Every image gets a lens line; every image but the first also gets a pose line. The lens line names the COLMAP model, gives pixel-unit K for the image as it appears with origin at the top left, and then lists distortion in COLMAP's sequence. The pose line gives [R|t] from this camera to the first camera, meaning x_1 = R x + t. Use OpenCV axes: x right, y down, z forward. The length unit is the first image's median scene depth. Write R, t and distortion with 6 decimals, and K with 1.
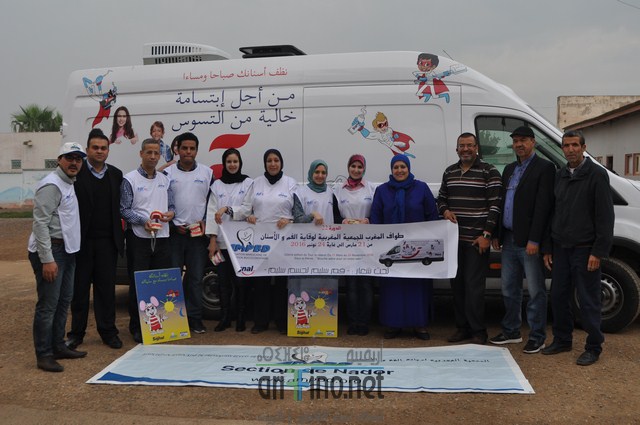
lens RADIAL K [[752.1, 0, 313.8], [0, 752.1, 217.6], [0, 0, 1]] dist [-0.034164, 0.000000]
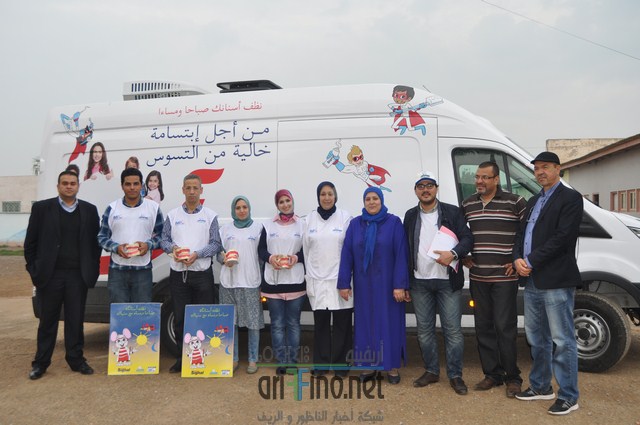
lens RADIAL K [[697.0, 0, 320.1], [0, 697.0, 212.4], [0, 0, 1]] dist [-0.006511, 0.000000]
pose [[0.999980, -0.006023, -0.002094, 0.041957], [0.005890, 0.998259, -0.058686, 0.000261], [0.002444, 0.058673, 0.998274, 0.091951]]
